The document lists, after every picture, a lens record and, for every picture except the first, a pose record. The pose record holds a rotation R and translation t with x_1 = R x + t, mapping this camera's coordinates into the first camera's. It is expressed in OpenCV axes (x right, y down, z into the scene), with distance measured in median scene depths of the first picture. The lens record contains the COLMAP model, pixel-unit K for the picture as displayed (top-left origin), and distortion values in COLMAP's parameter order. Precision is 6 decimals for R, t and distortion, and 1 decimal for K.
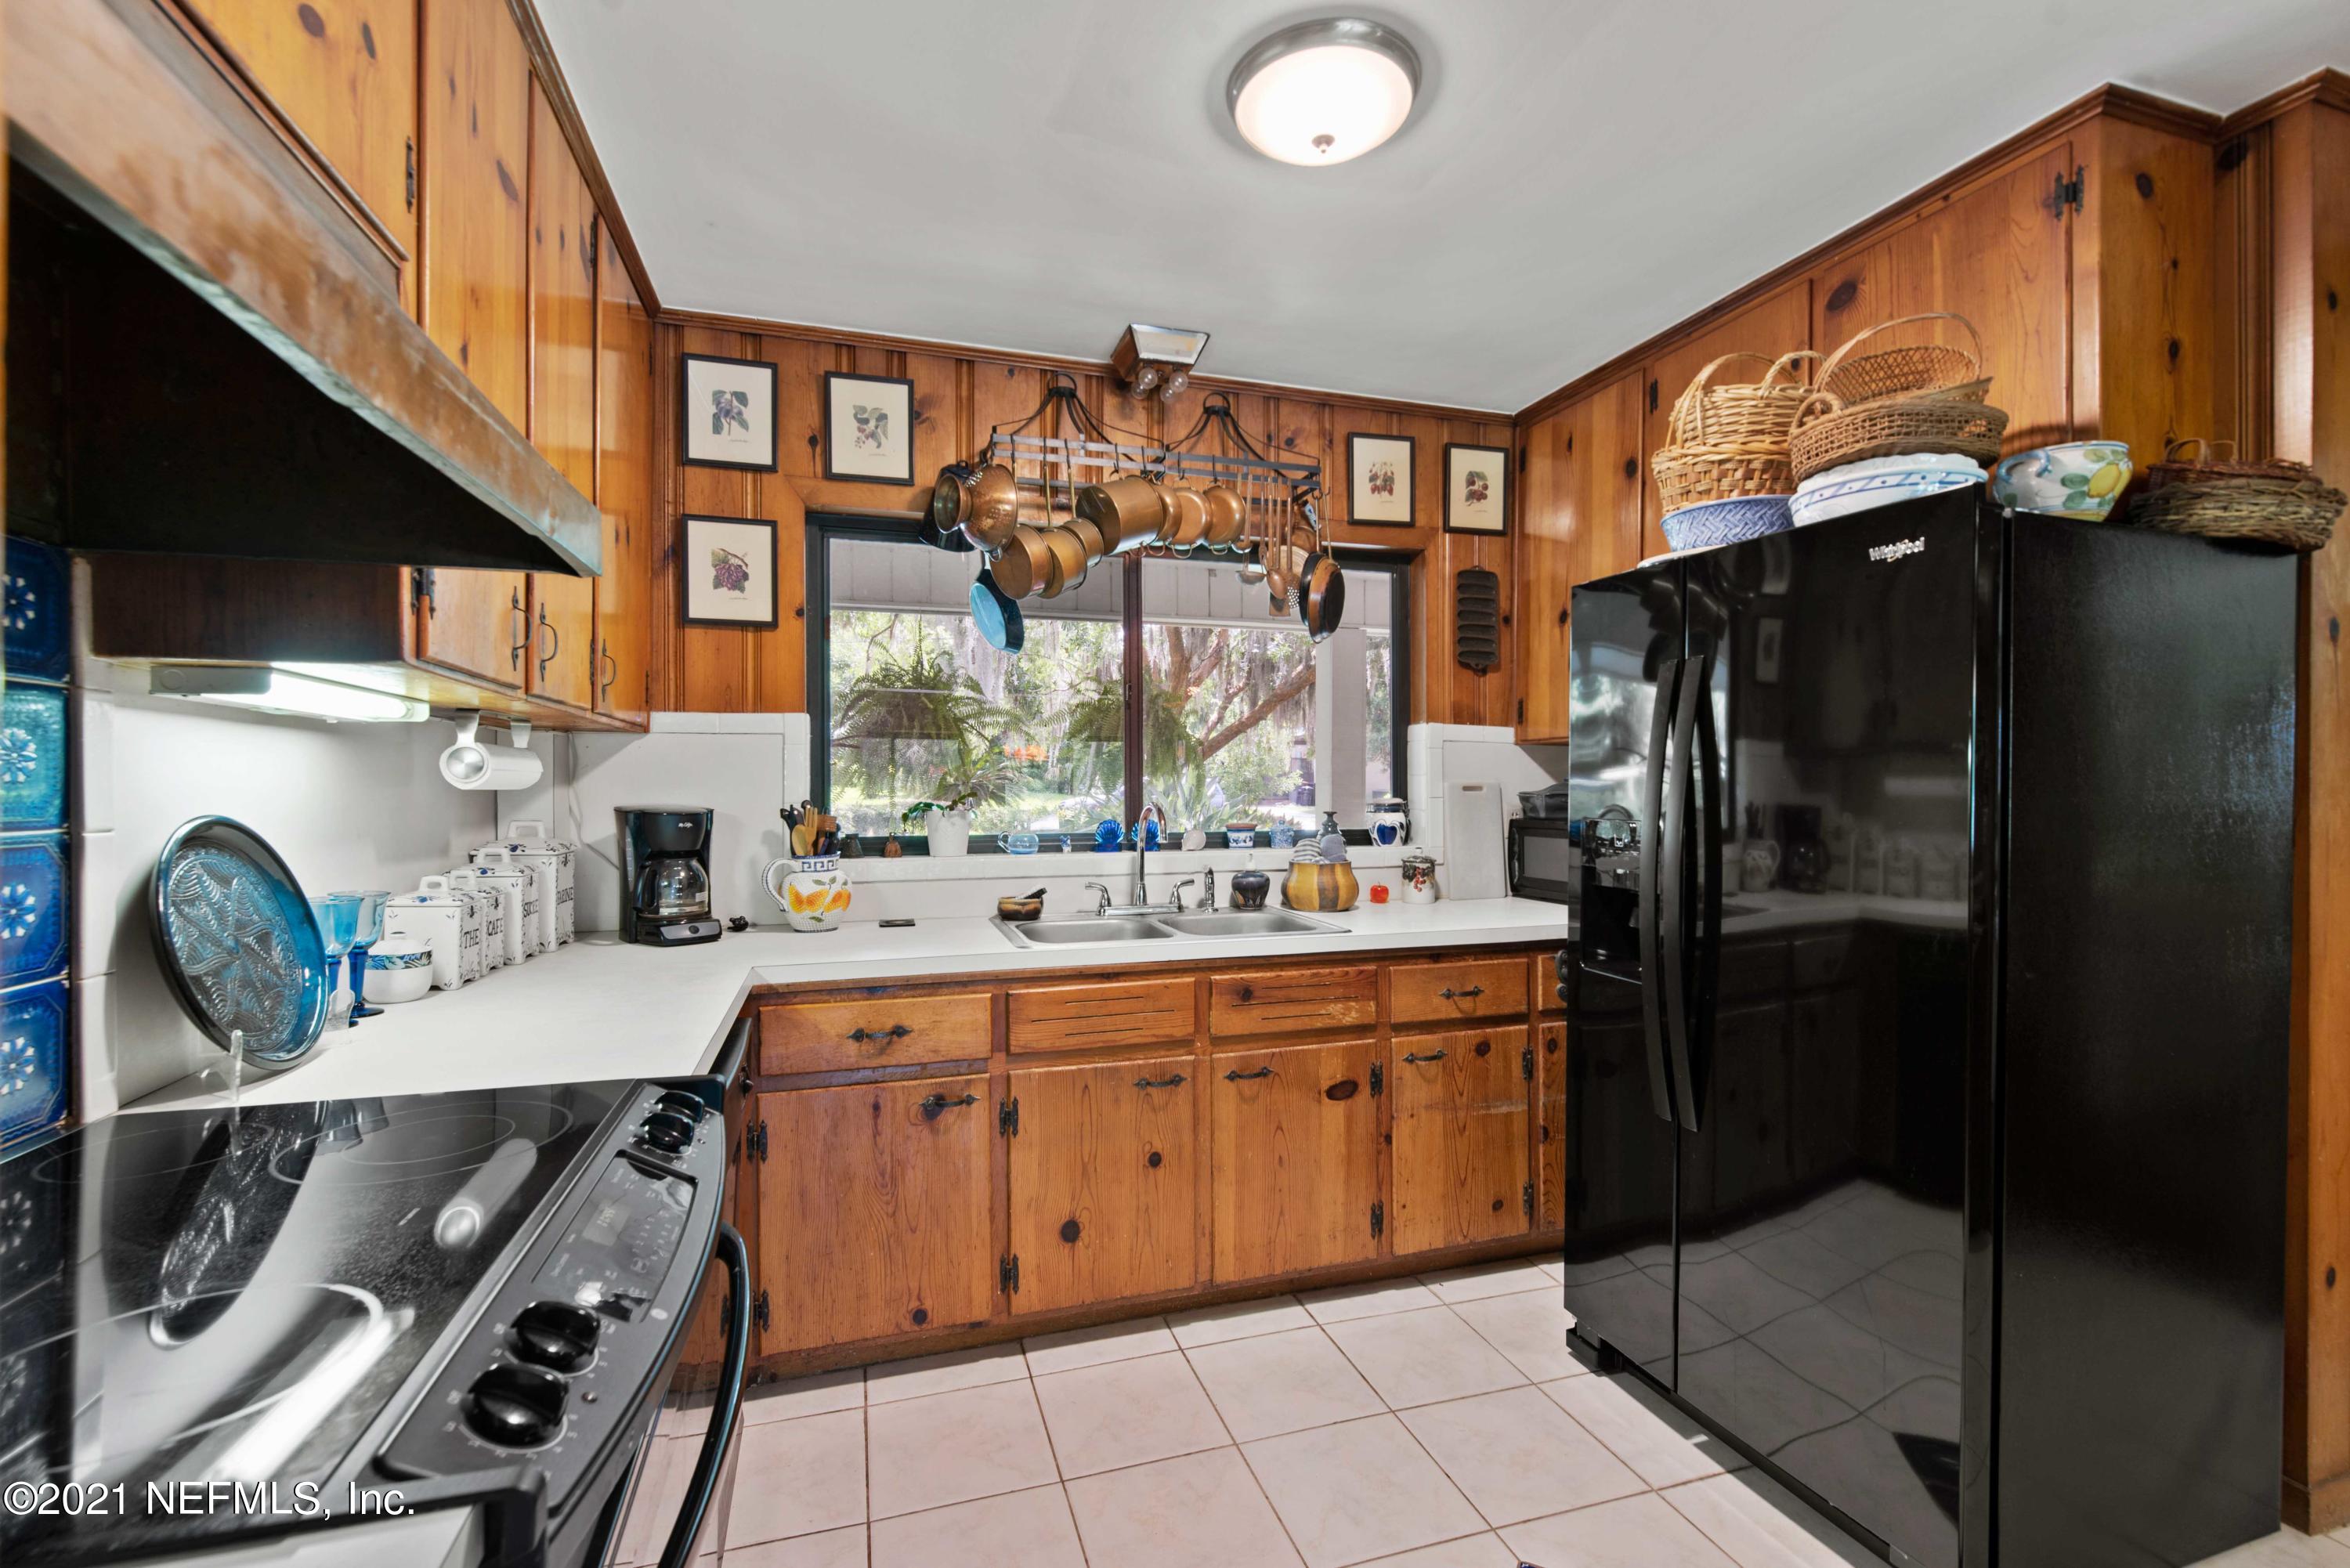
lens RADIAL K [[1020.6, 0, 1175.9], [0, 1020.6, 788.3], [0, 0, 1]] dist [-0.000809, 0.000969]
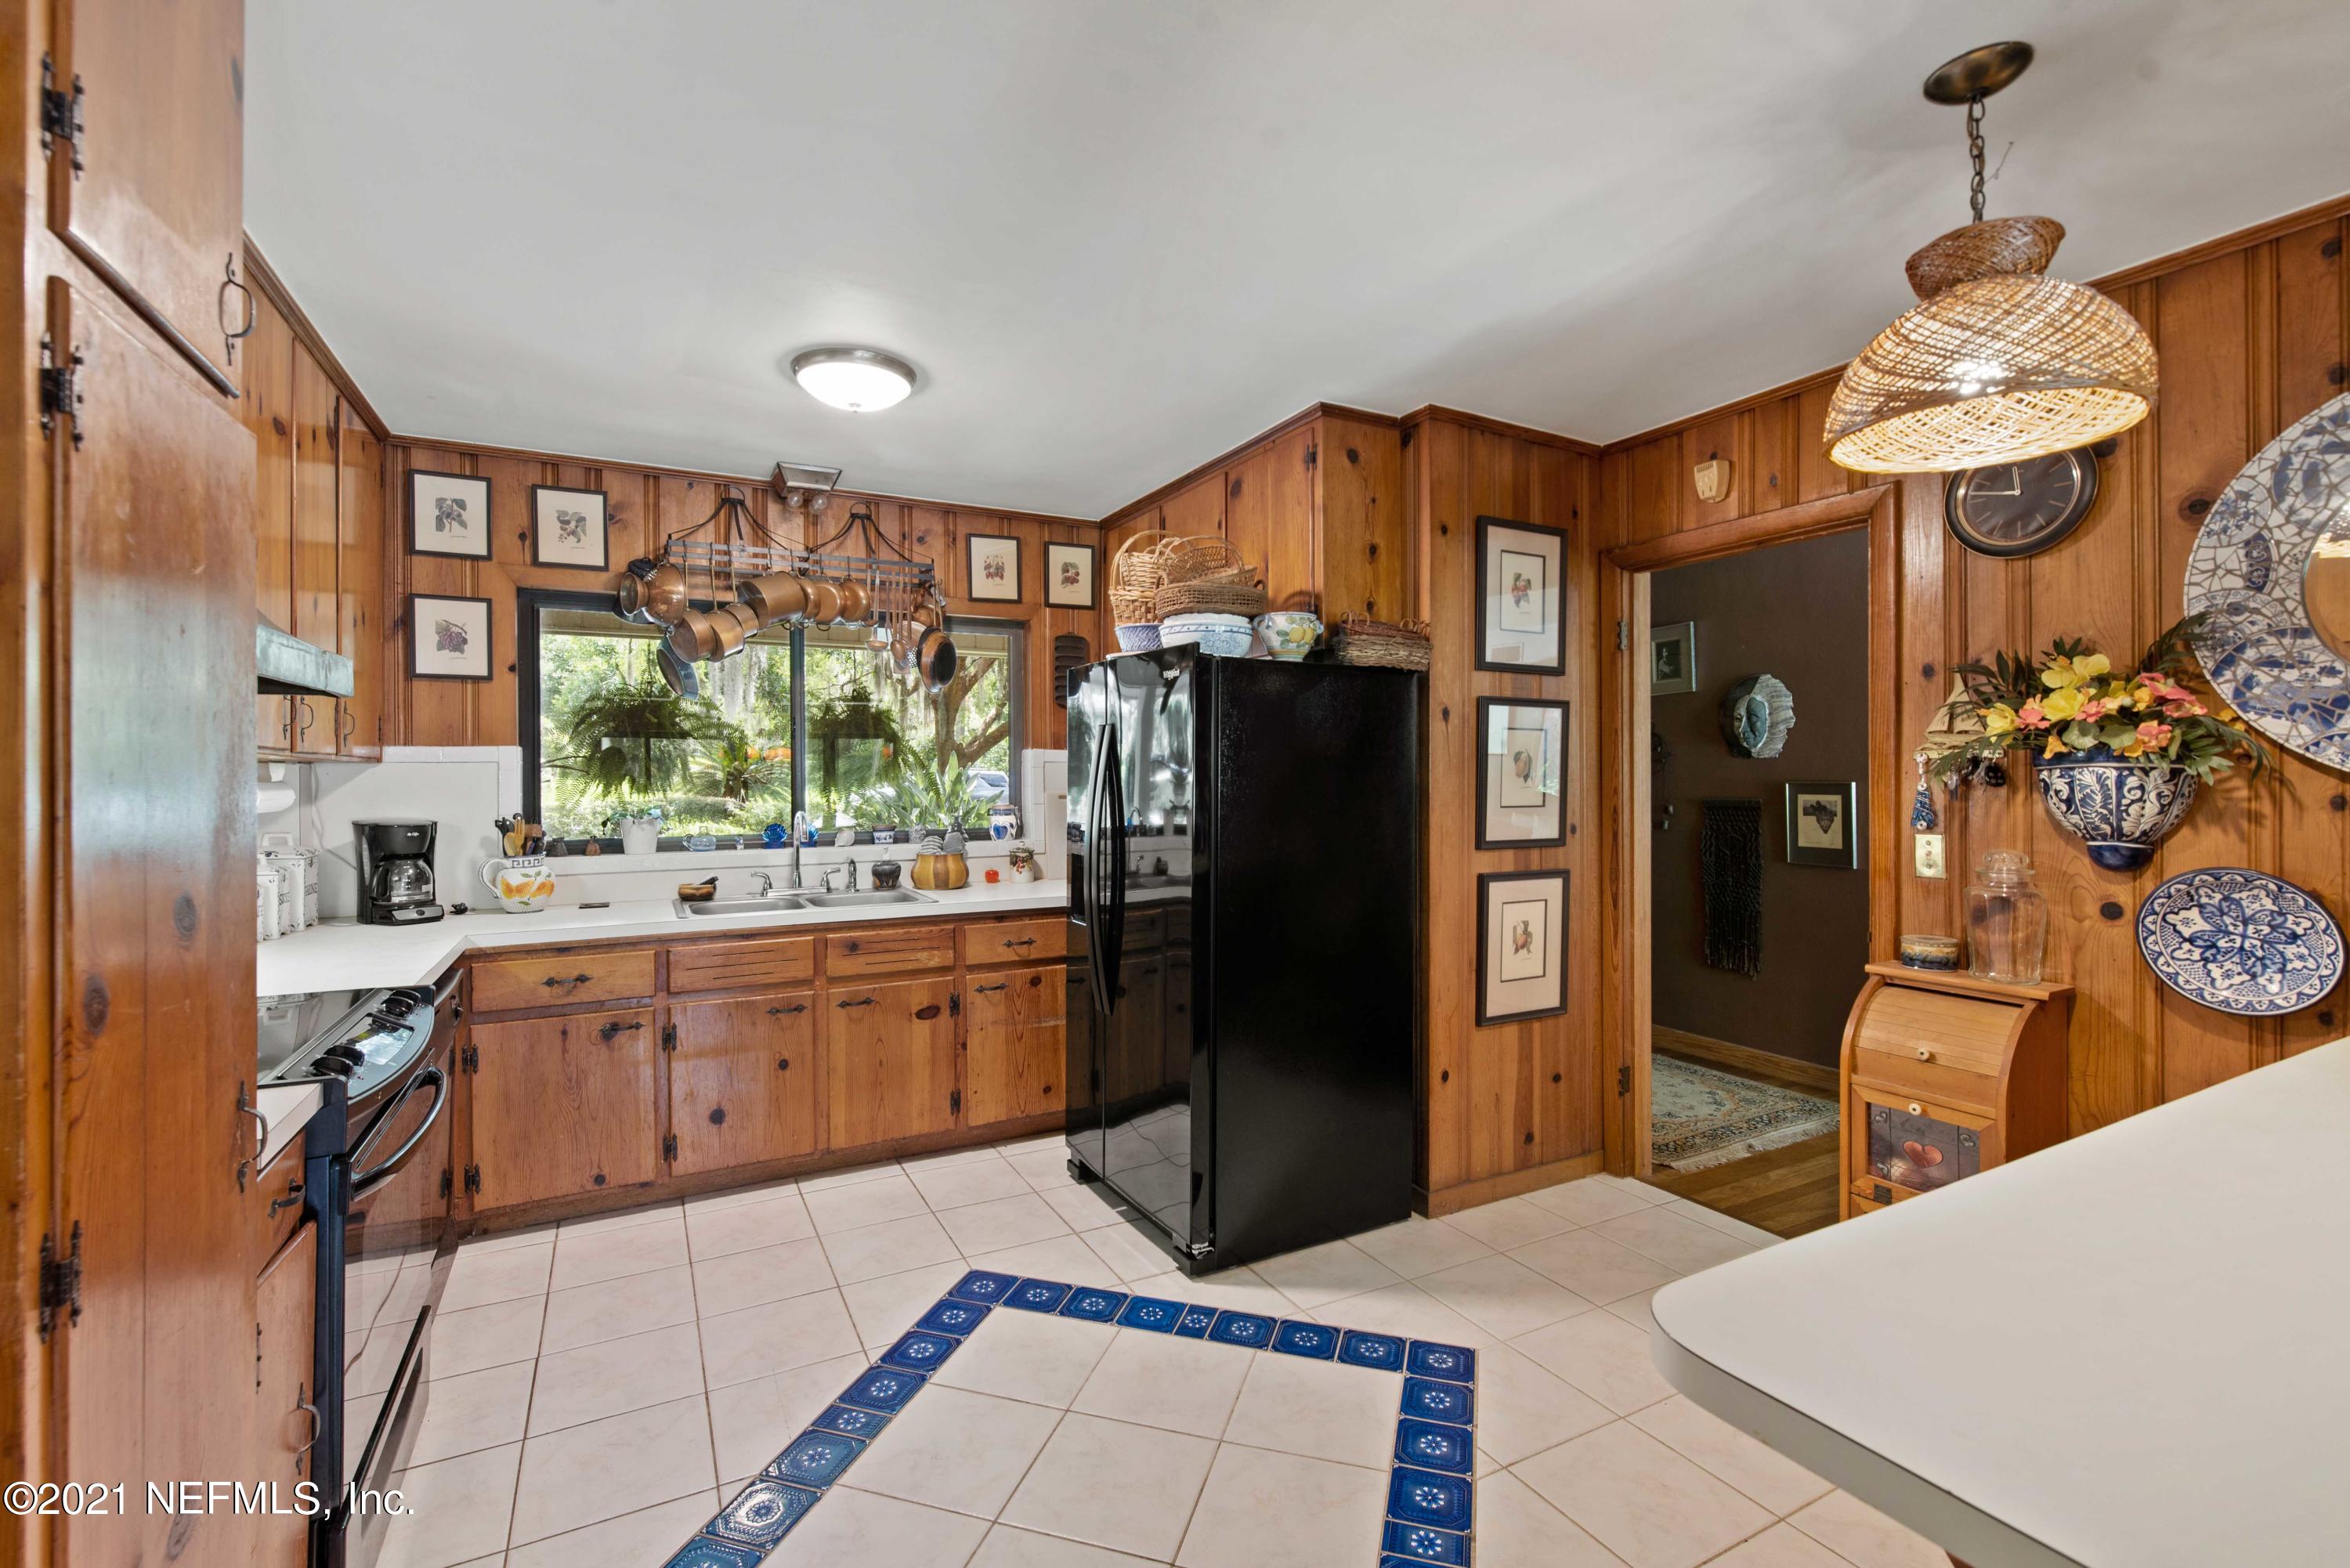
lens RADIAL K [[1020.6, 0, 1174.2], [0, 1020.6, 778.0], [0, 0, 1]] dist [-0.000809, 0.000969]
pose [[0.982241, -0.003720, 0.187588, 0.227382], [0.003992, 0.999991, -0.001073, -0.029525], [-0.187582, 0.001803, 0.982247, -0.457766]]
